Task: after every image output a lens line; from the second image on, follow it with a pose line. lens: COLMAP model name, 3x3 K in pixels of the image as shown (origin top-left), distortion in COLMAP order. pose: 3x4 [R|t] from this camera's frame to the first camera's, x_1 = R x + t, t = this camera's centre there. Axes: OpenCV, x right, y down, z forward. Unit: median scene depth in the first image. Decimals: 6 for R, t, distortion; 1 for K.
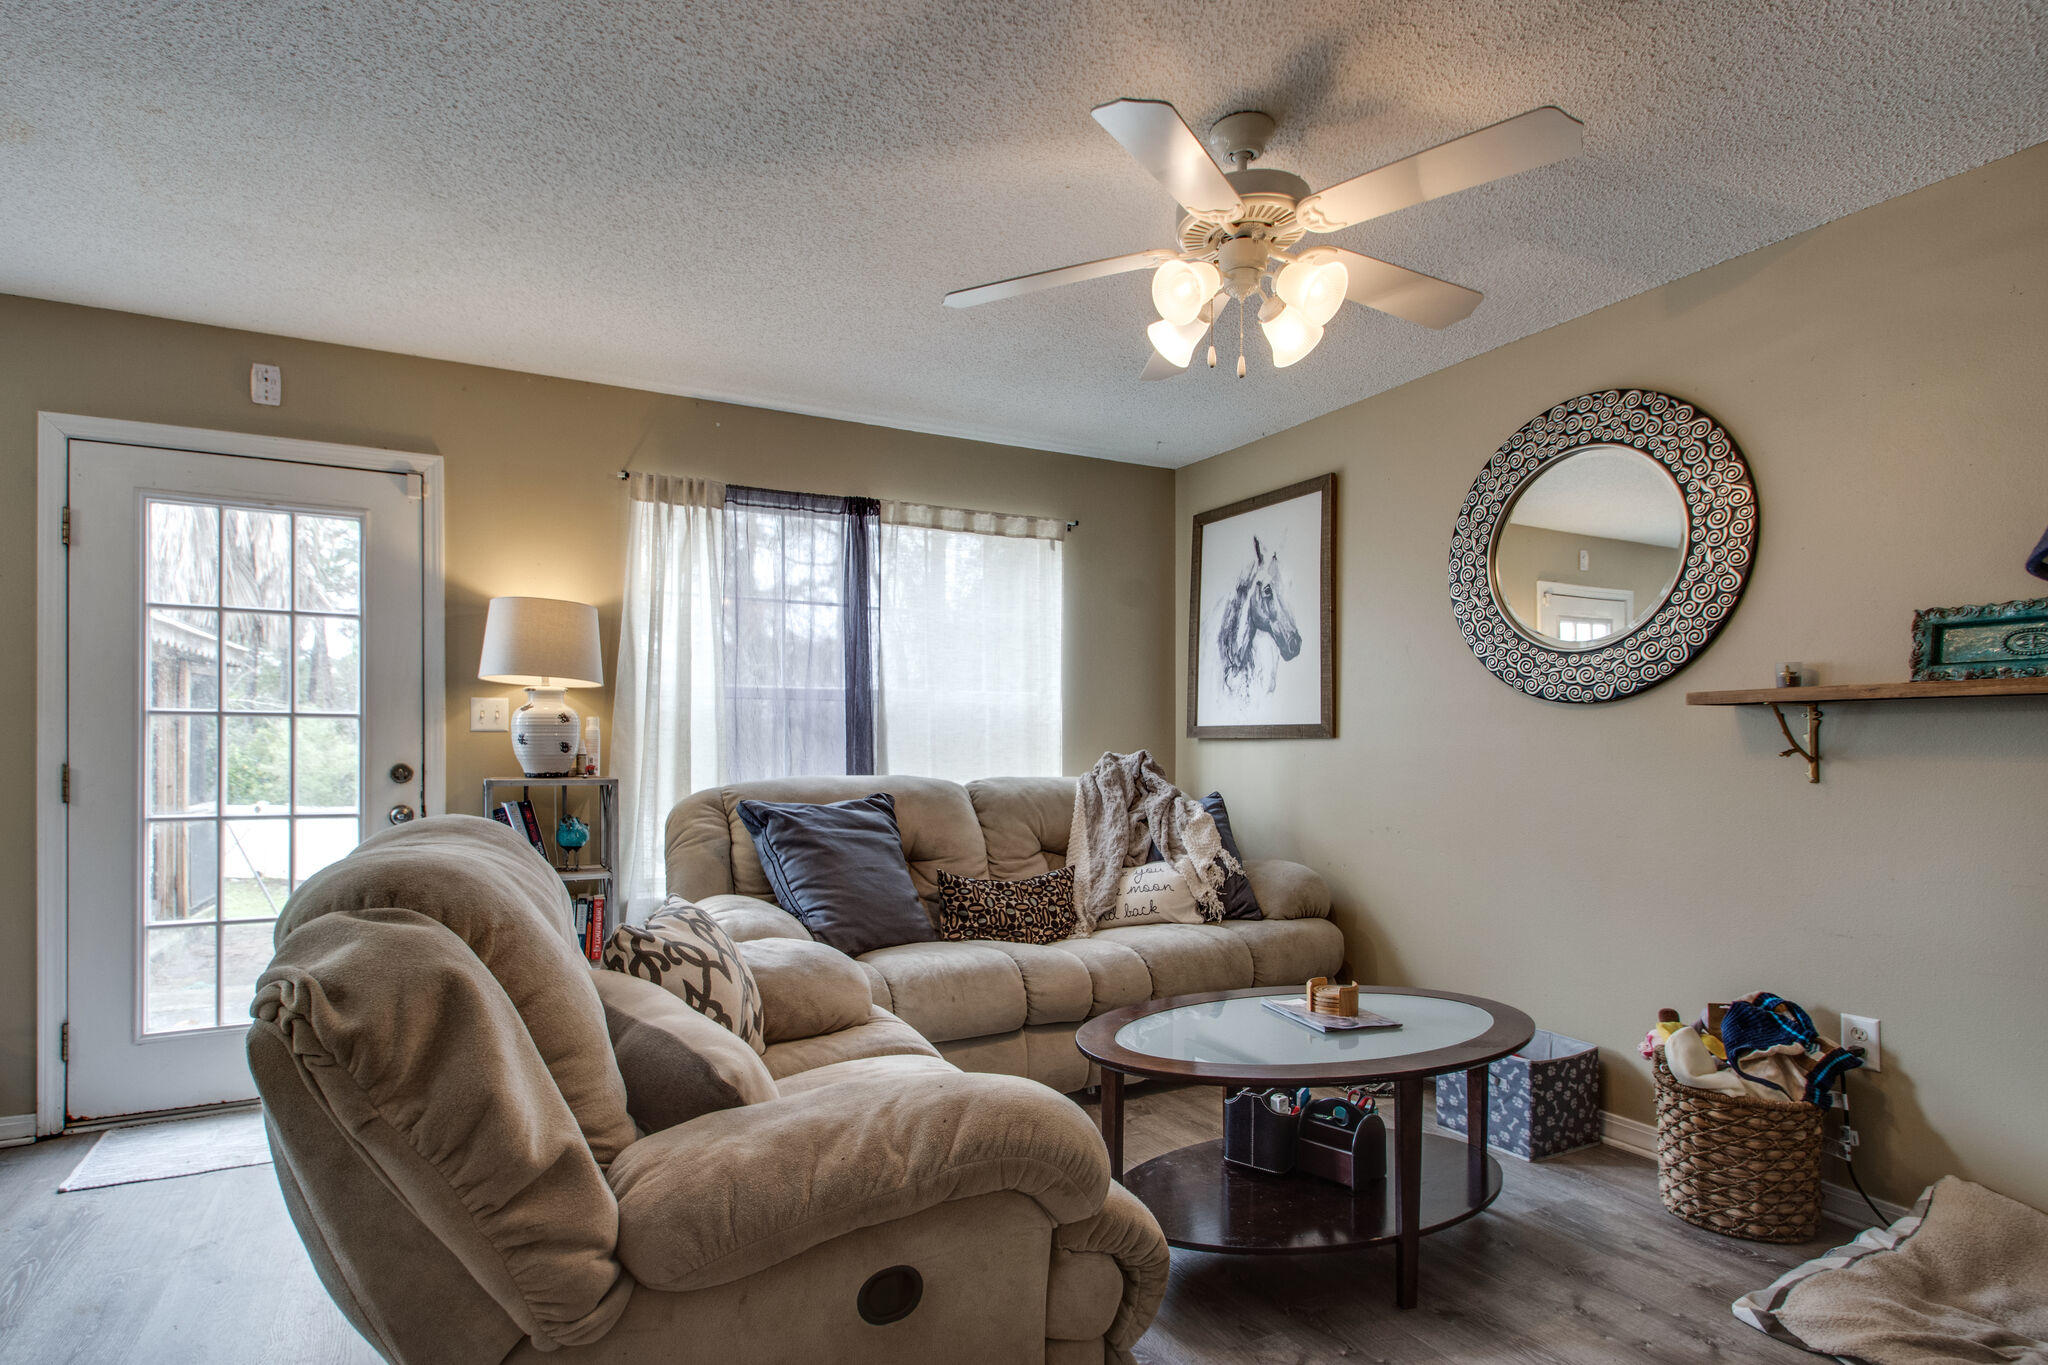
lens RADIAL K [[1045.4, 0, 1001.1], [0, 1045.4, 751.0], [0, 0, 1]] dist [0.006283, -0.006025]
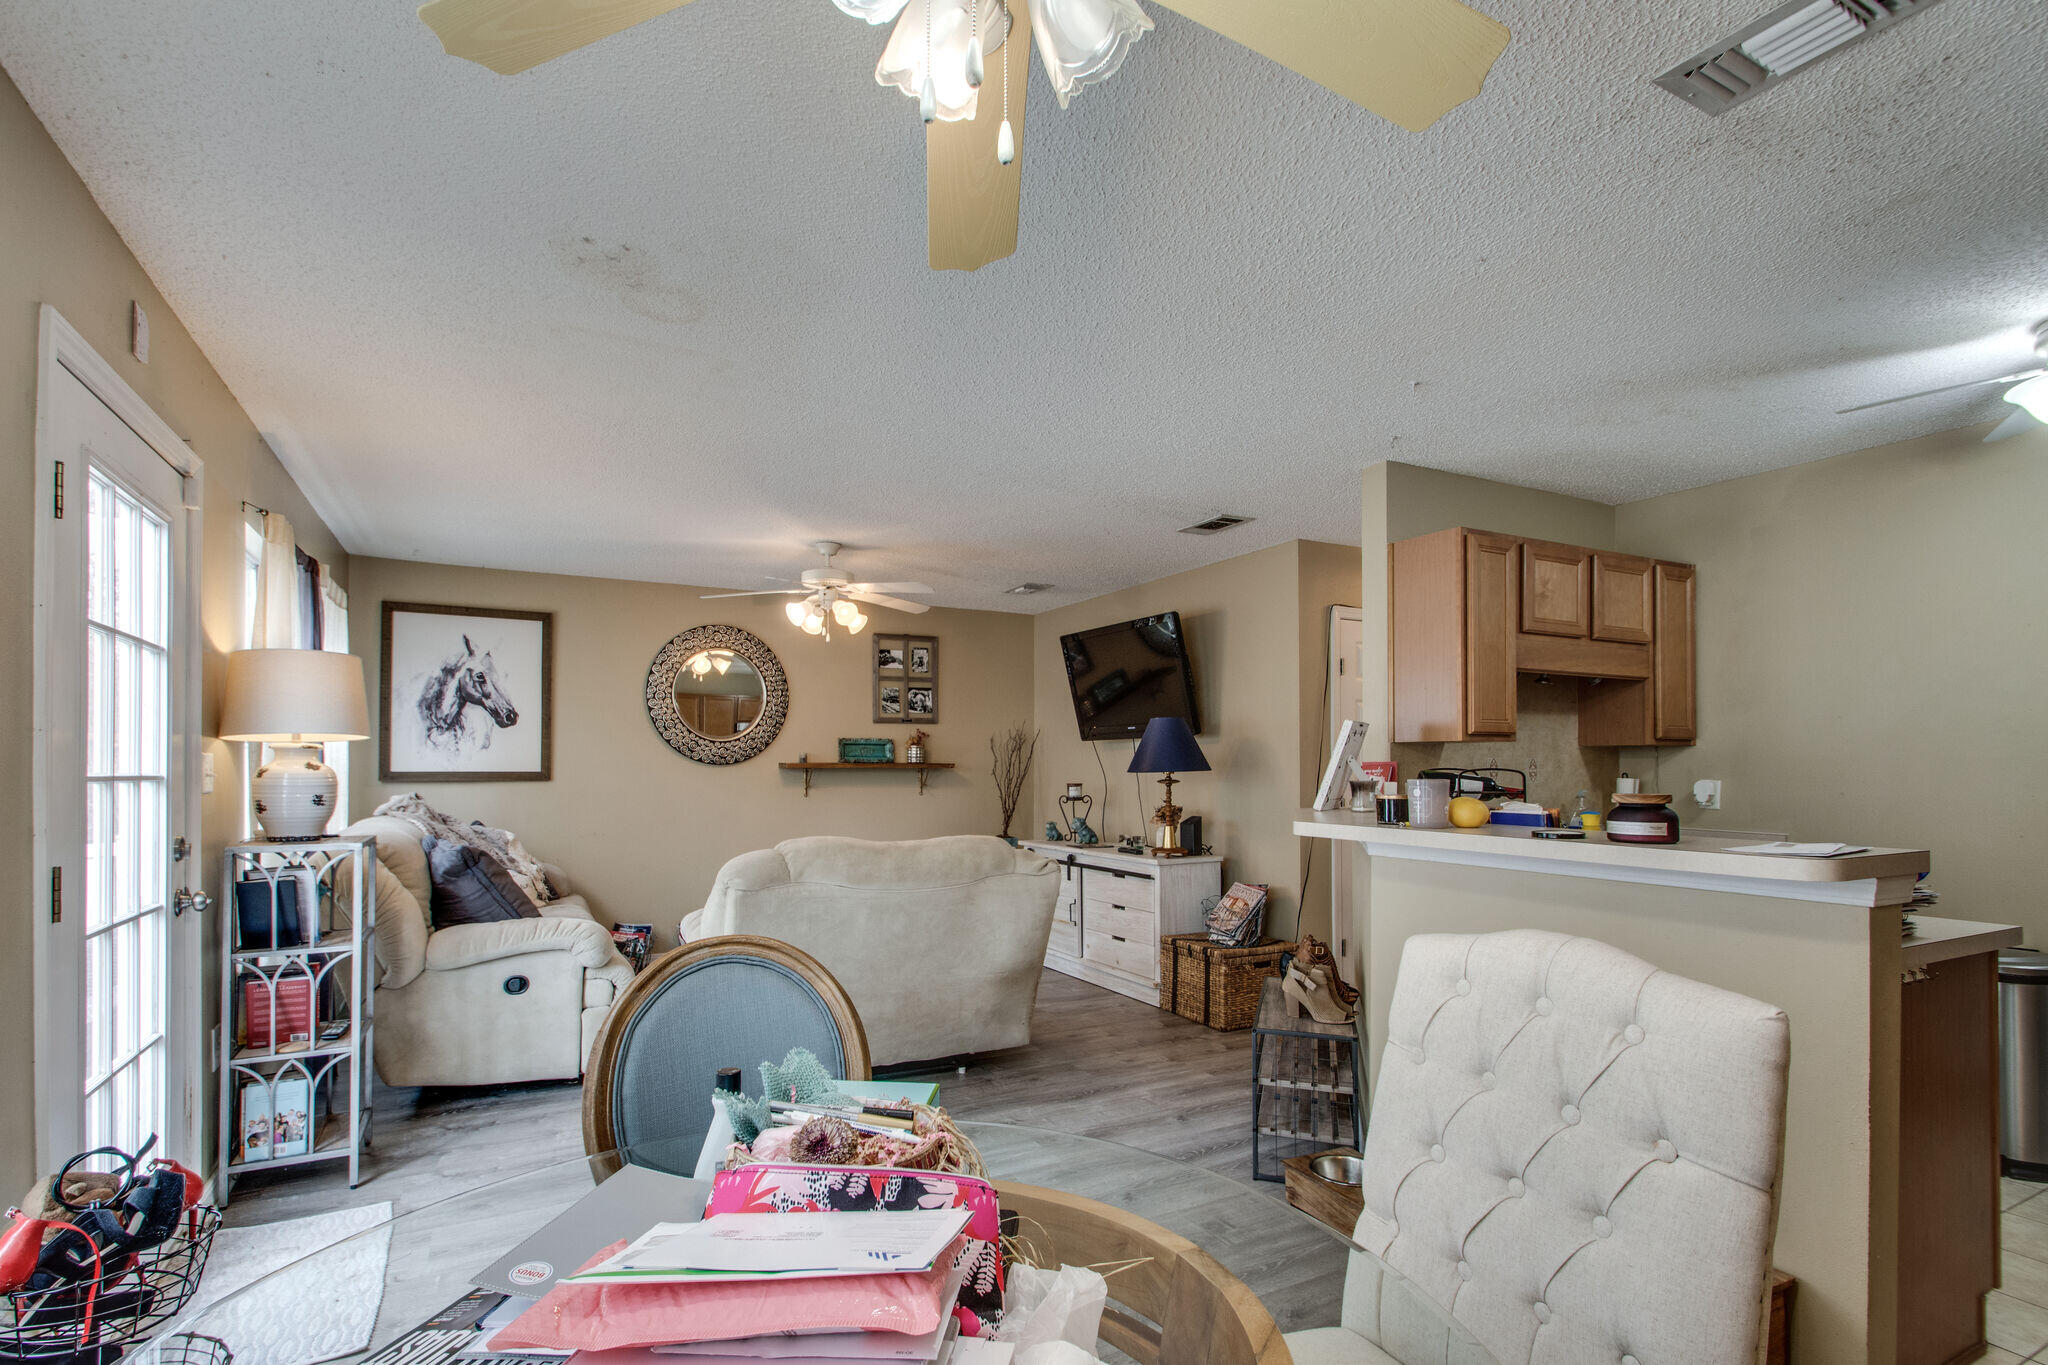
lens RADIAL K [[954.1, 0, 999.7], [0, 954.1, 752.5], [0, 0, 1]] dist [0.014228, -0.008160]
pose [[-0.003164, 0.011047, 0.999934, -1.354671], [0.003664, 0.999932, -0.011036, -0.043656], [-0.999988, 0.003629, -0.003204, 0.389855]]
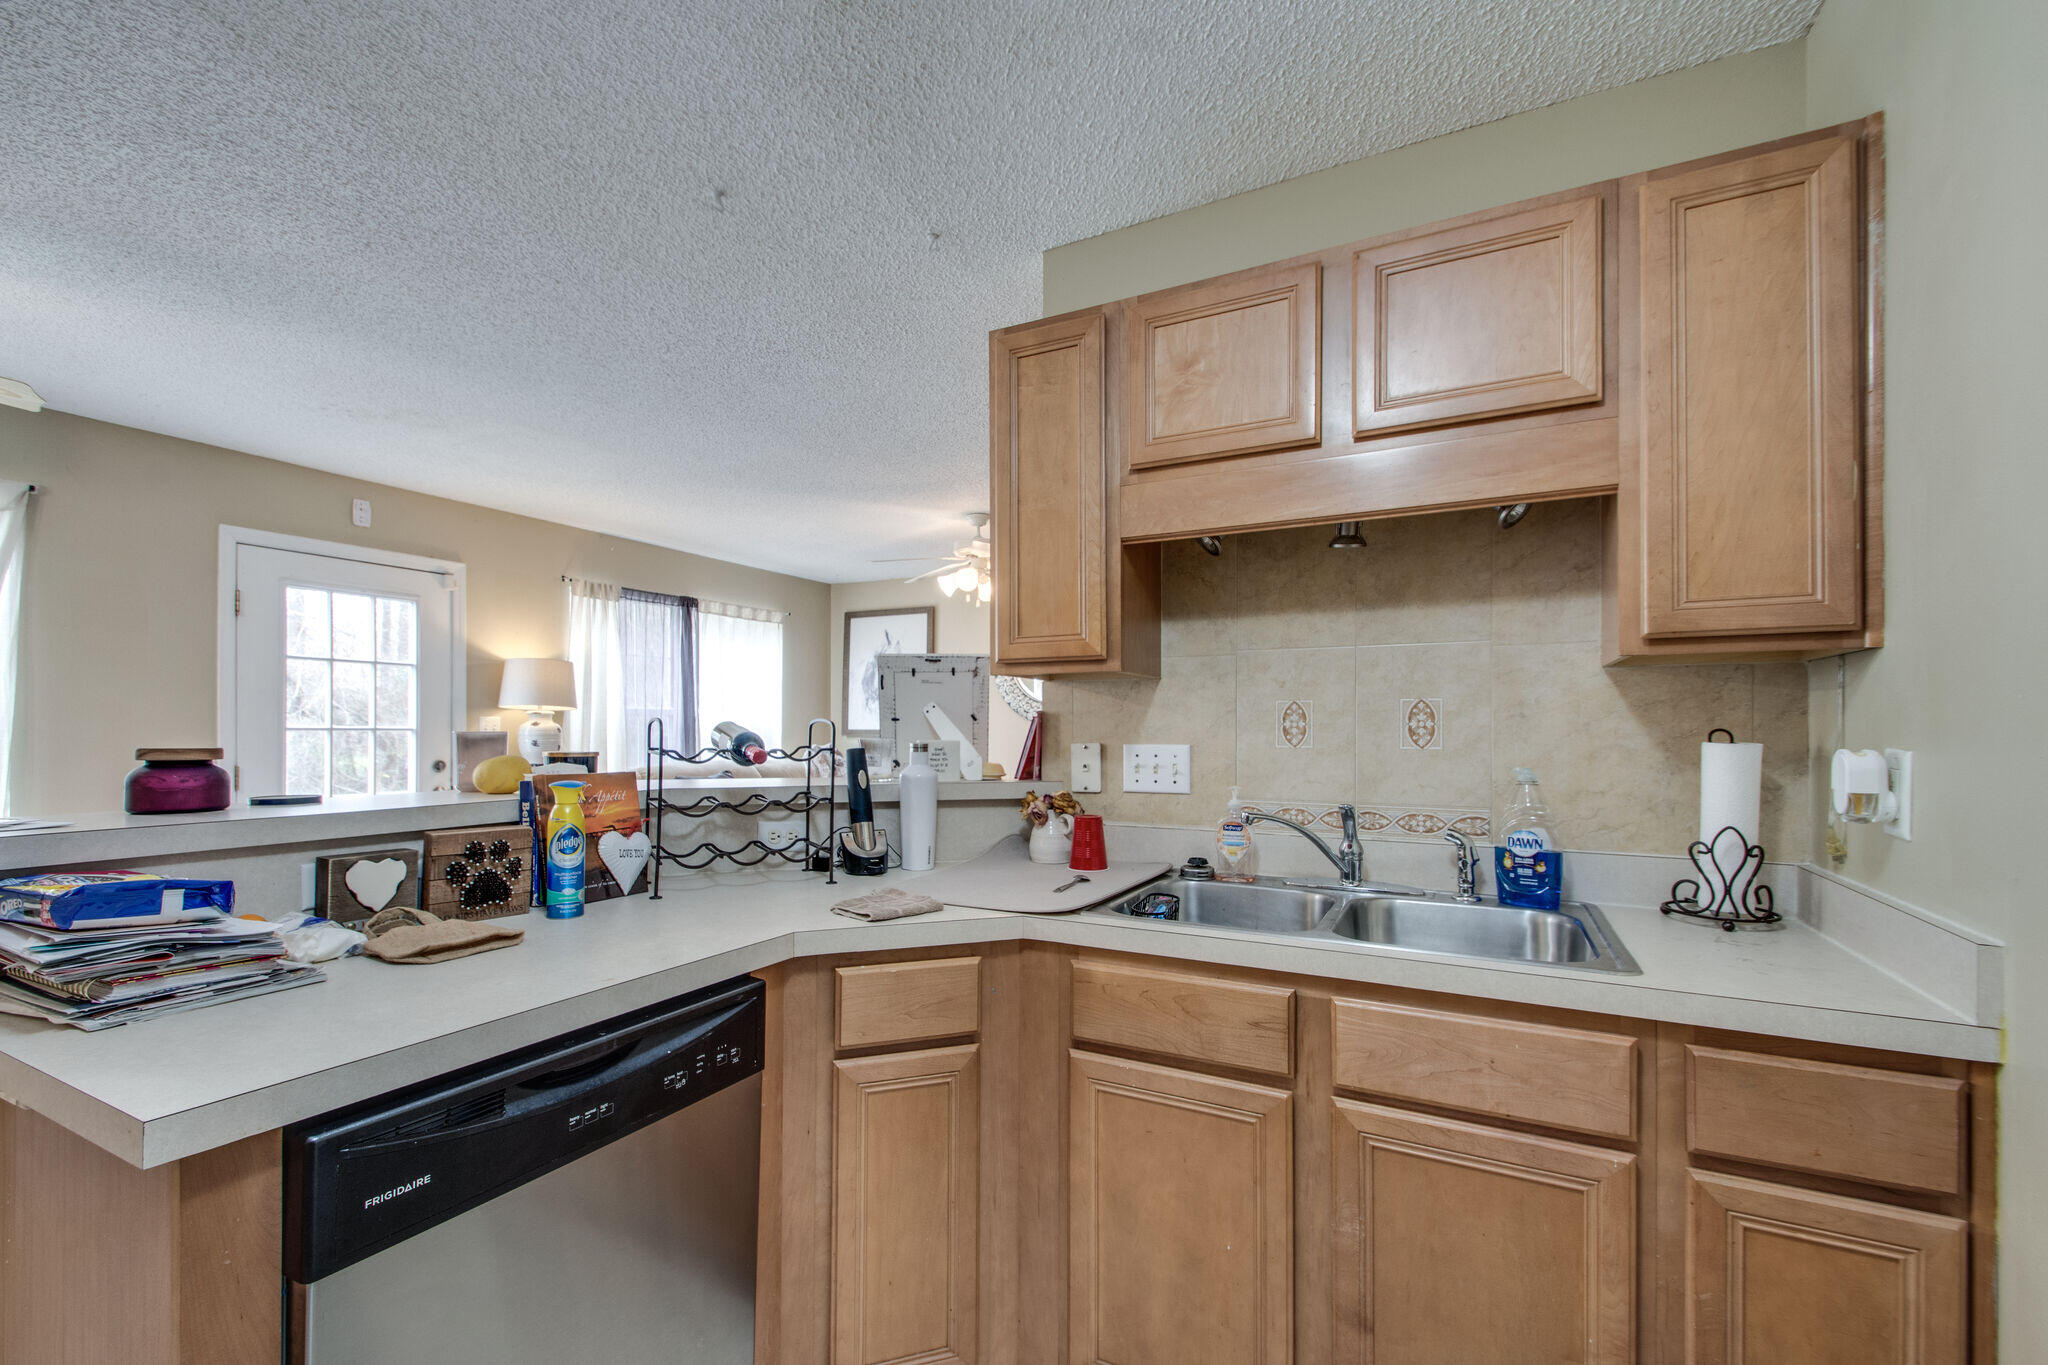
lens RADIAL K [[889.1, 0, 1006.8], [0, 889.1, 717.7], [0, 0, 1]] dist [0.013313, -0.004640]
pose [[0.818641, 0.005344, 0.574281, -0.667829], [0.003811, 0.999884, -0.014737, -0.028001], [-0.574294, 0.014253, 0.818525, -0.594190]]
